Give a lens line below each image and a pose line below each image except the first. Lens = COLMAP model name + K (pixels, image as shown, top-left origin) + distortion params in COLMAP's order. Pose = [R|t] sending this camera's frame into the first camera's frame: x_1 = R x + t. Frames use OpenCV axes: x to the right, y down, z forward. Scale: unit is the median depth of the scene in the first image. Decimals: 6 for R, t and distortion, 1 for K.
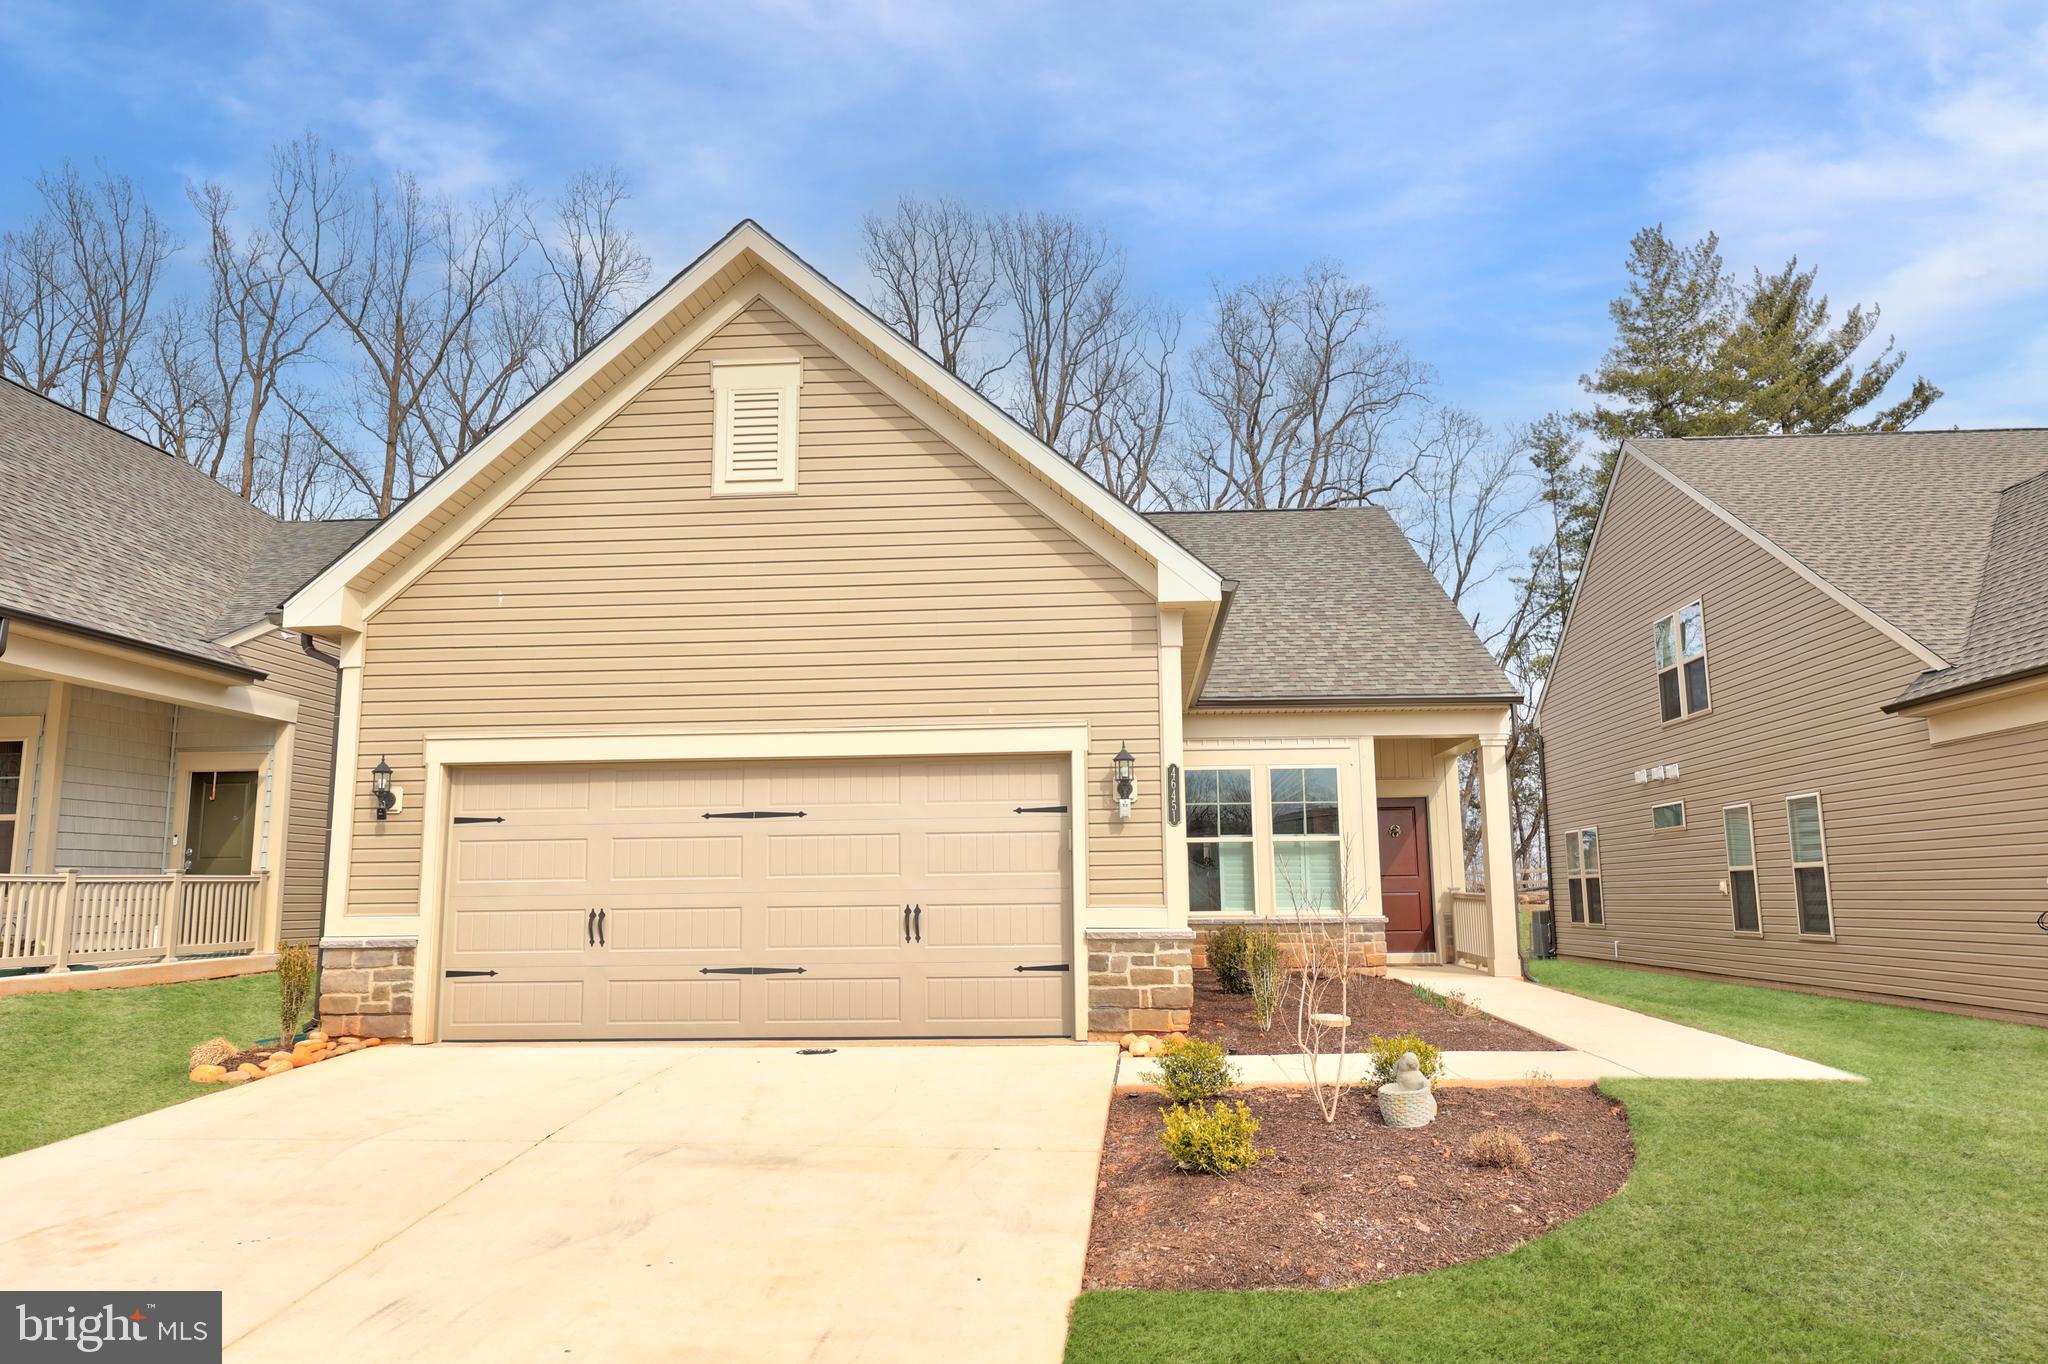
lens RADIAL K [[1400.7, 0, 1024.0], [0, 1400.7, 682.0], [0, 0, 1]] dist [0.005794, -0.001178]
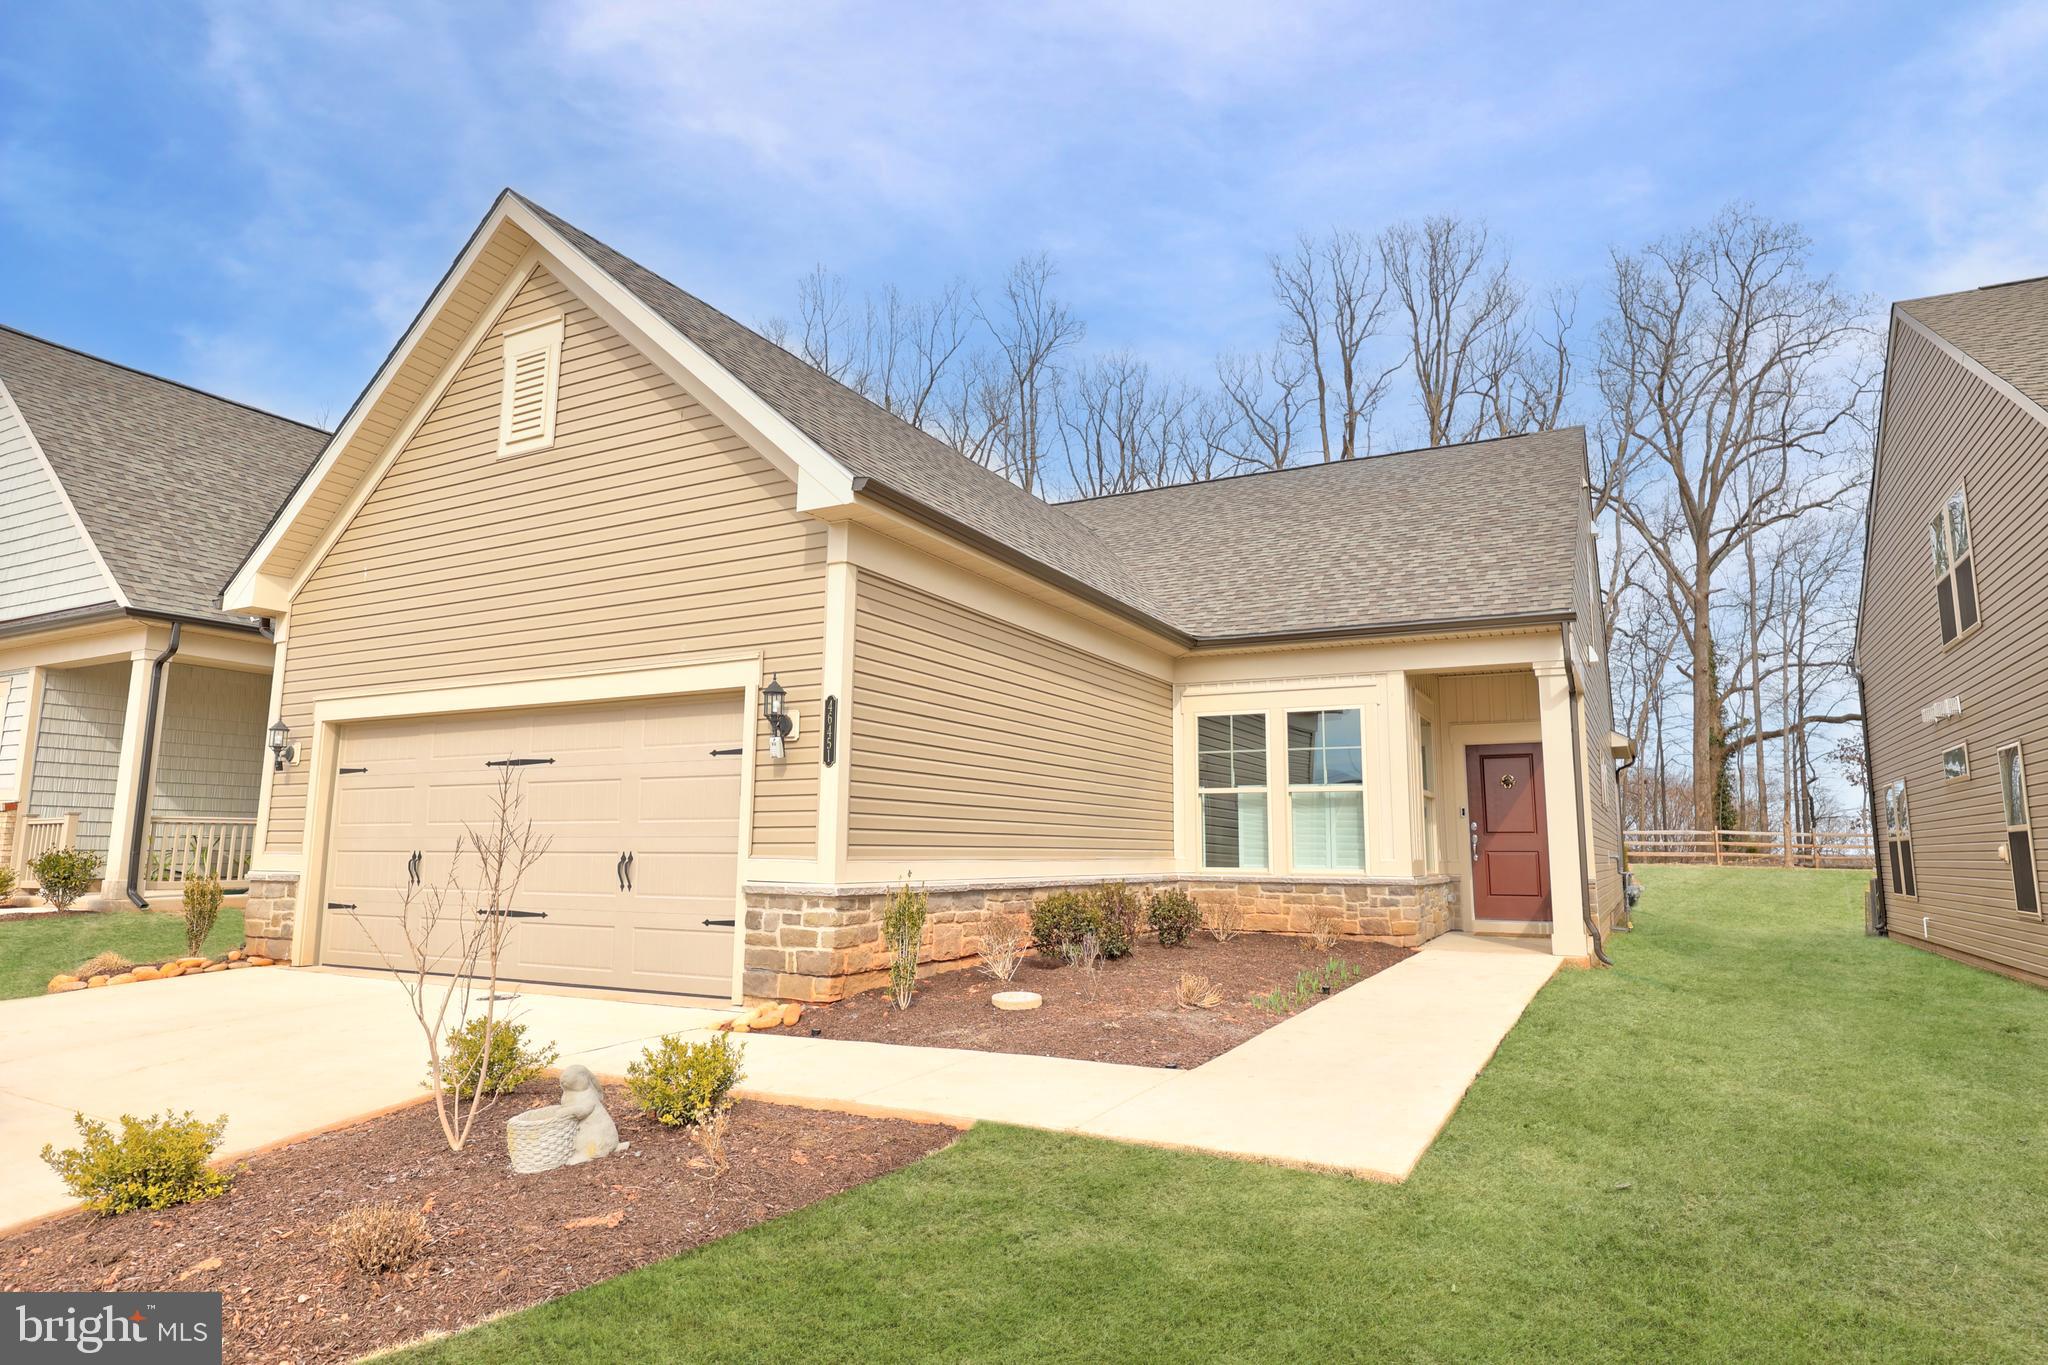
lens RADIAL K [[1153.0, 0, 1024.0], [0, 1153.0, 682.5], [0, 0, 1]] dist [0.004273, 0.002122]
pose [[0.912291, -0.042525, -0.407329, 0.483582], [0.045695, 0.998954, -0.001947, 0.053744], [0.406985, -0.016836, 0.913280, 0.369453]]
